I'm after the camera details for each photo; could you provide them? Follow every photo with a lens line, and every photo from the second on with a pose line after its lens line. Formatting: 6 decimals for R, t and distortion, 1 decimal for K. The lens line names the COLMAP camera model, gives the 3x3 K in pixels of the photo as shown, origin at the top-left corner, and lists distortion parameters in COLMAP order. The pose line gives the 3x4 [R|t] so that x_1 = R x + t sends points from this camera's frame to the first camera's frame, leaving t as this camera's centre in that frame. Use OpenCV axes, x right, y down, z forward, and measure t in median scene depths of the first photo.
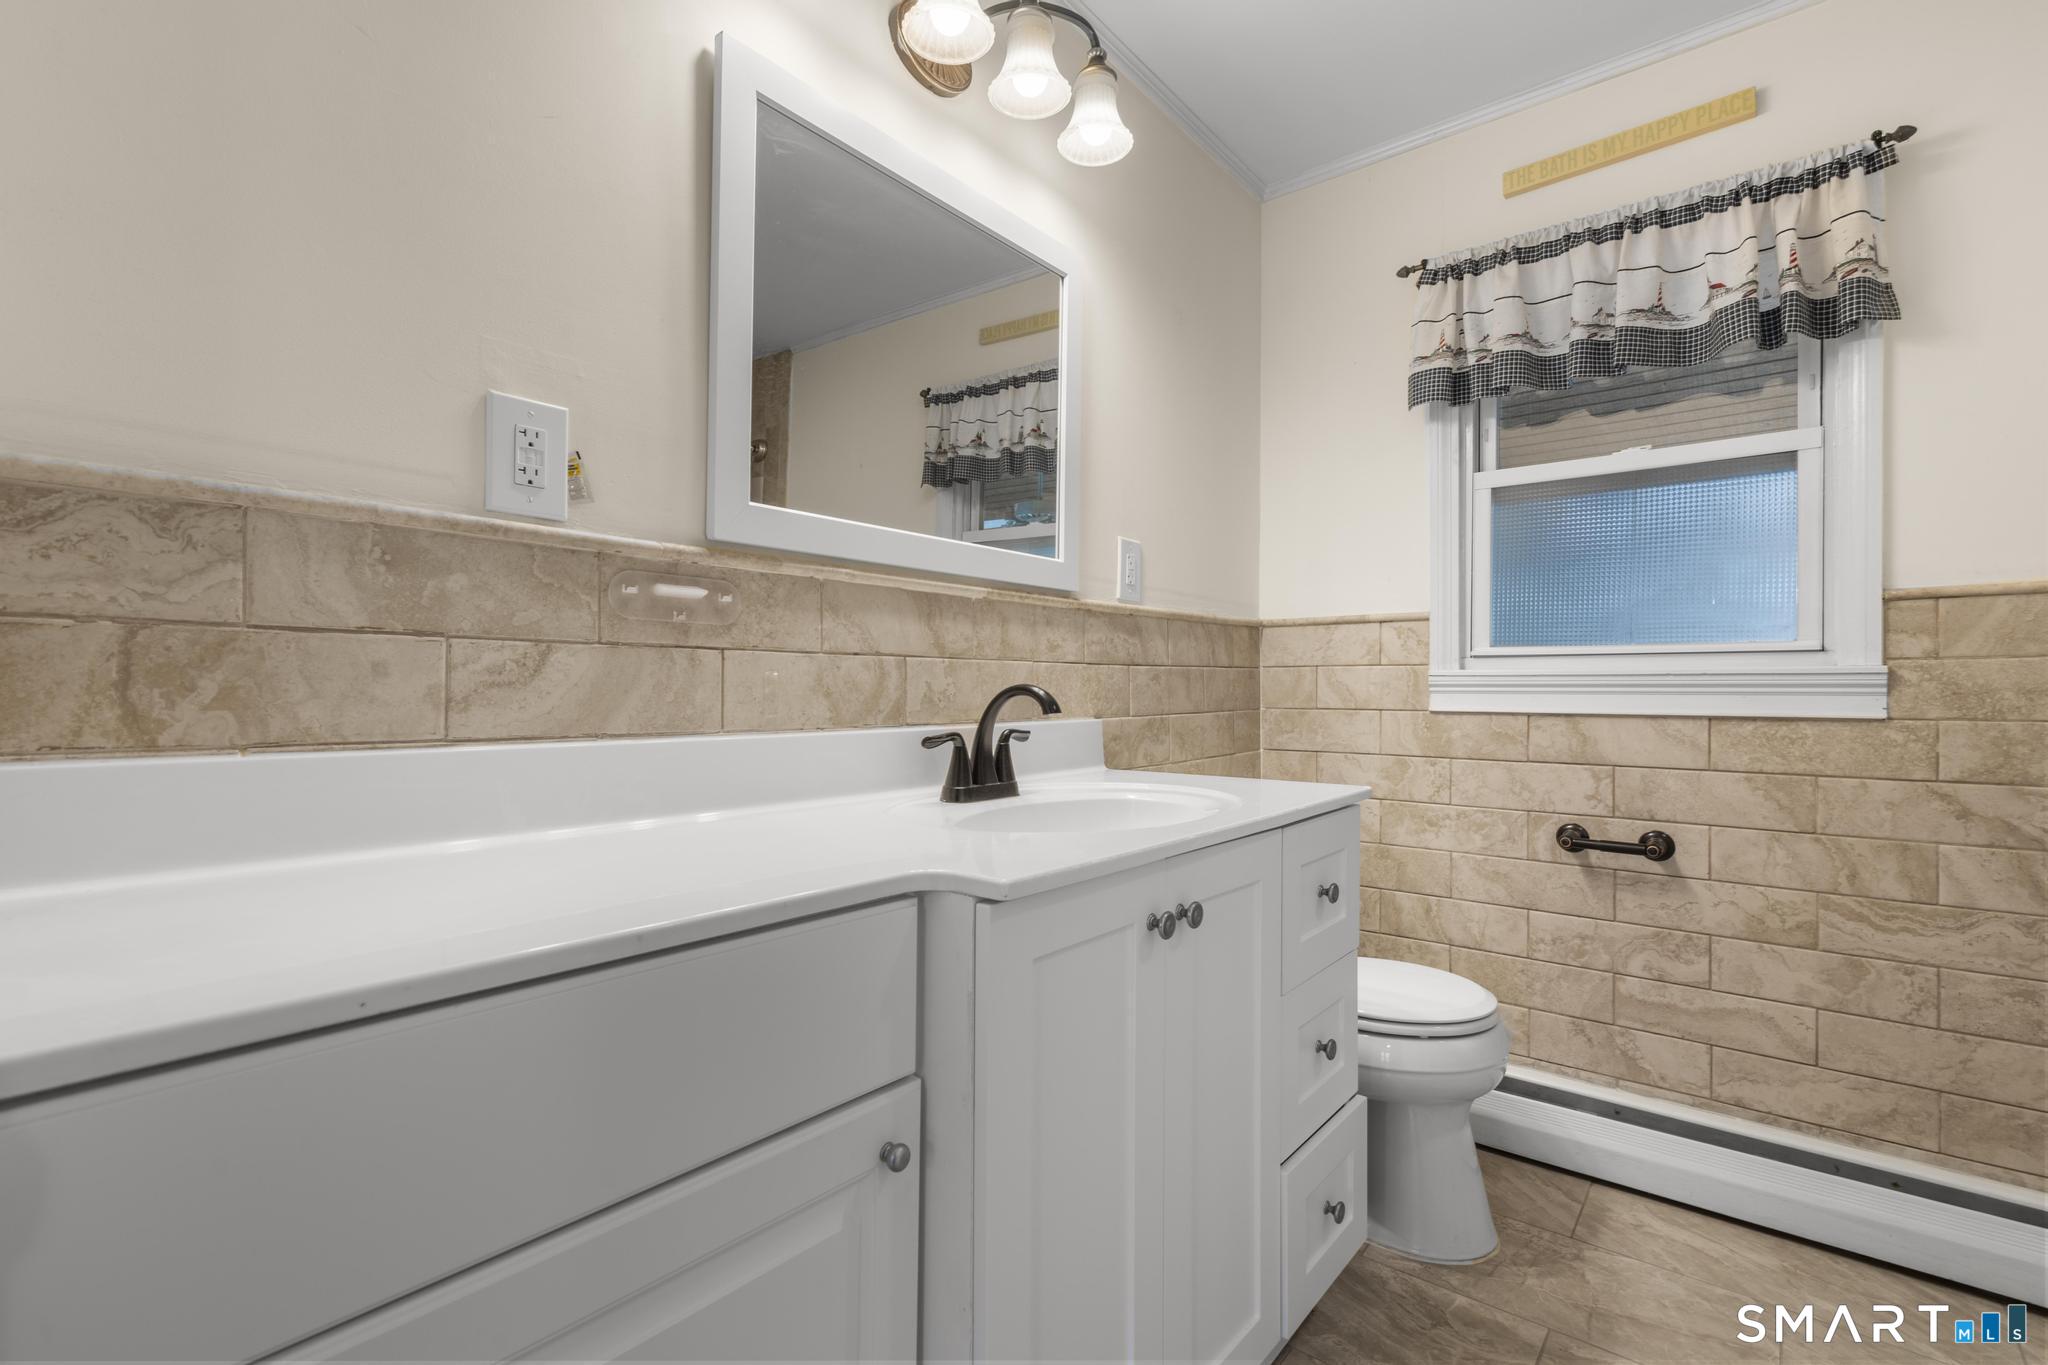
lens RADIAL K [[919.1, 0, 1024.8], [0, 919.1, 682.1], [0, 0, 1]] dist [-0.002051, 0.002194]
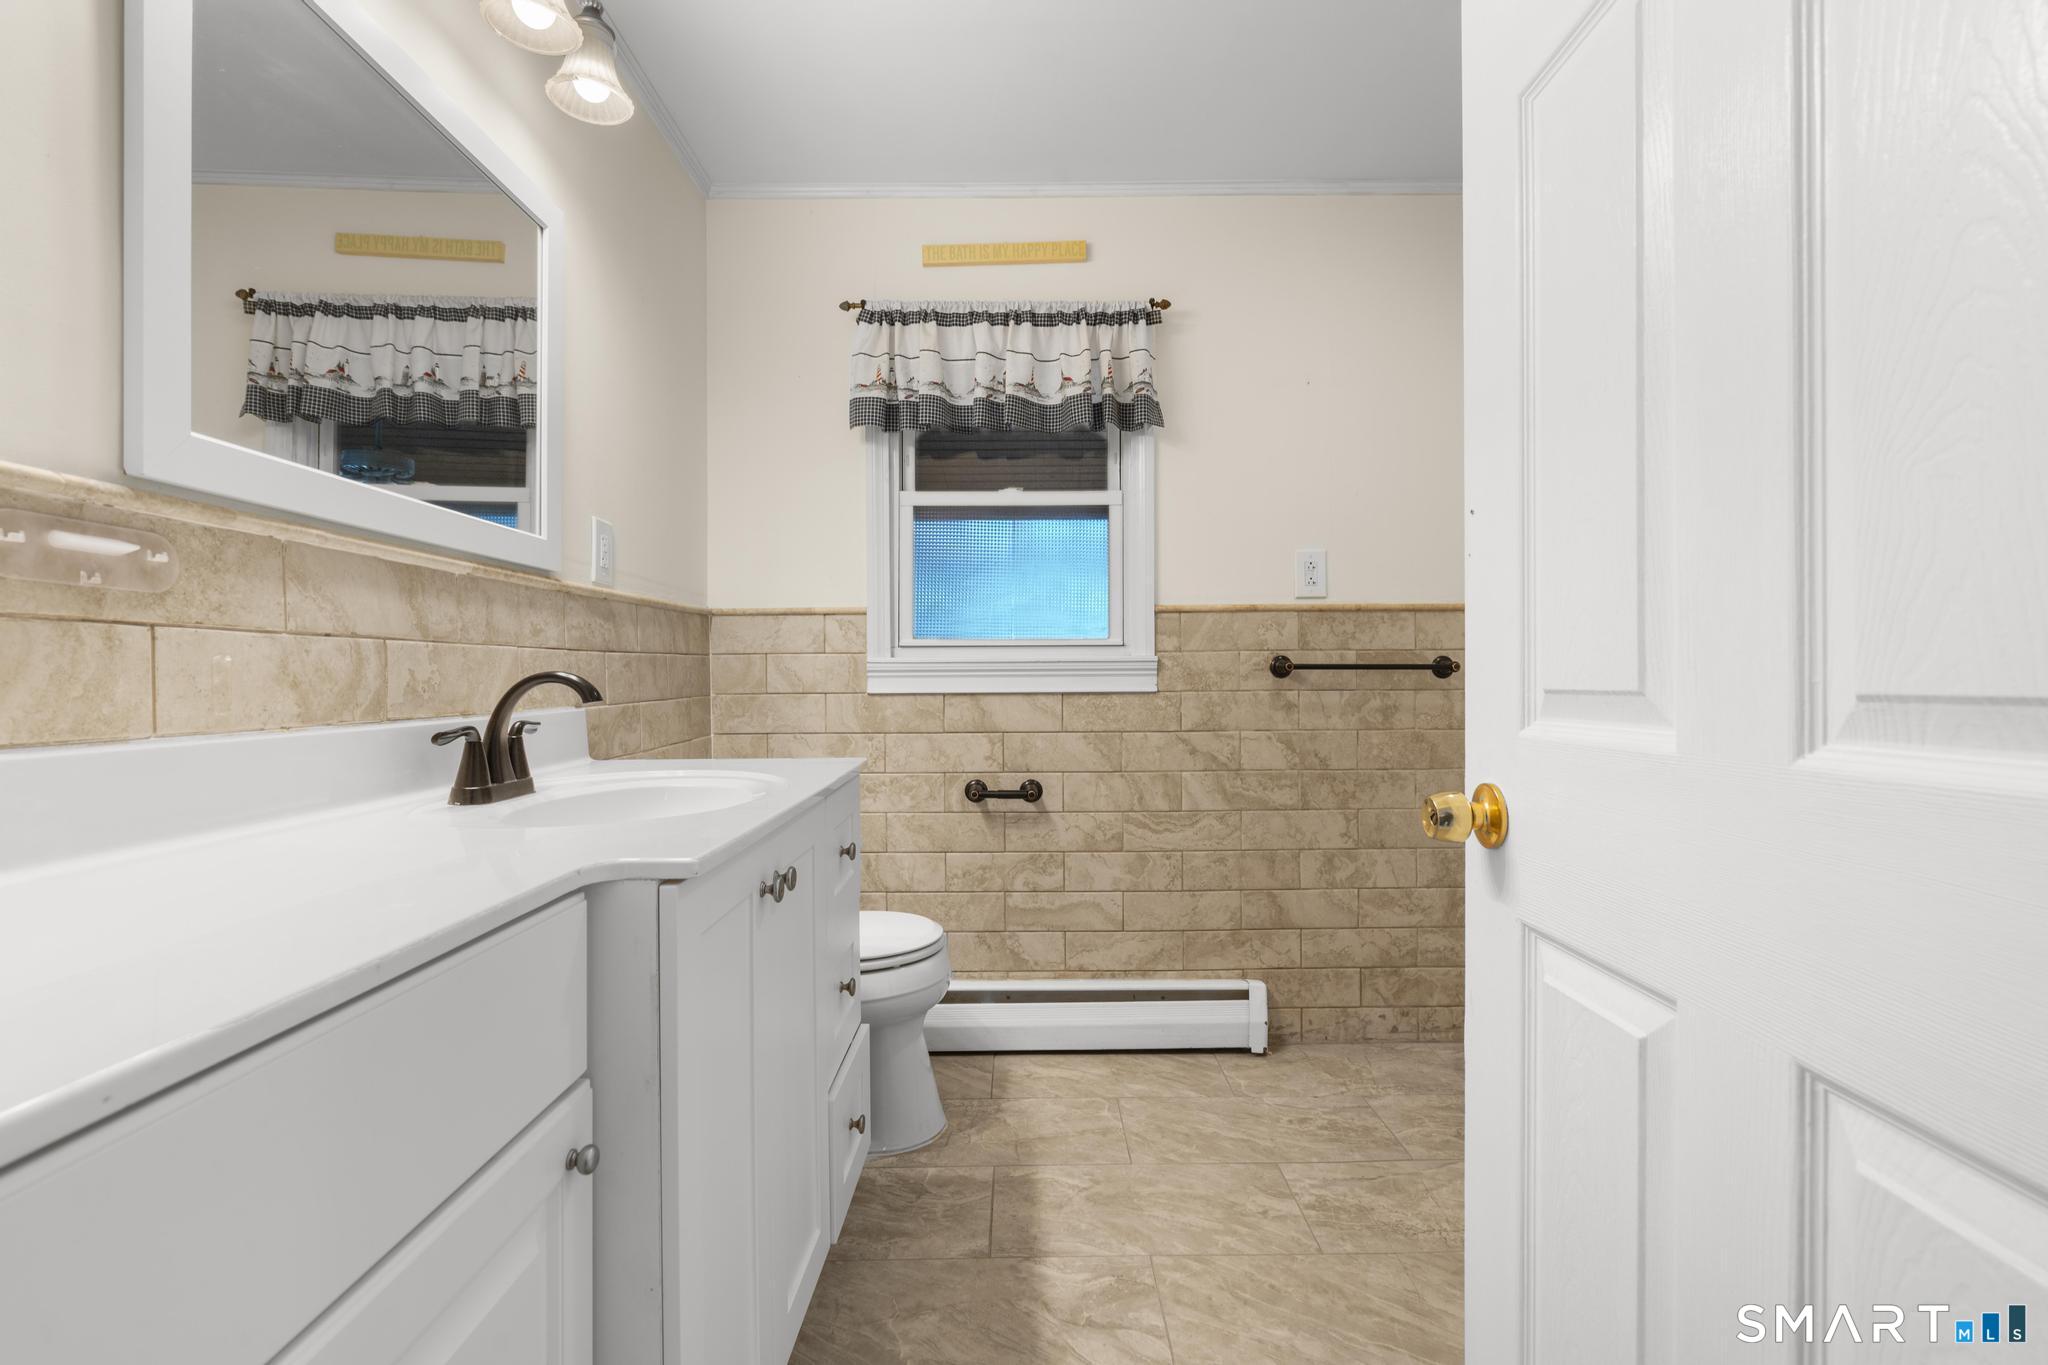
lens RADIAL K [[919.1, 0, 1021.8], [0, 919.1, 680.0], [0, 0, 1]] dist [-0.002051, 0.002194]
pose [[0.768888, -0.010824, 0.639292, -0.189508], [0.003725, 0.999916, 0.012449, 0.001206], [-0.639373, -0.007190, 0.768863, -0.015009]]
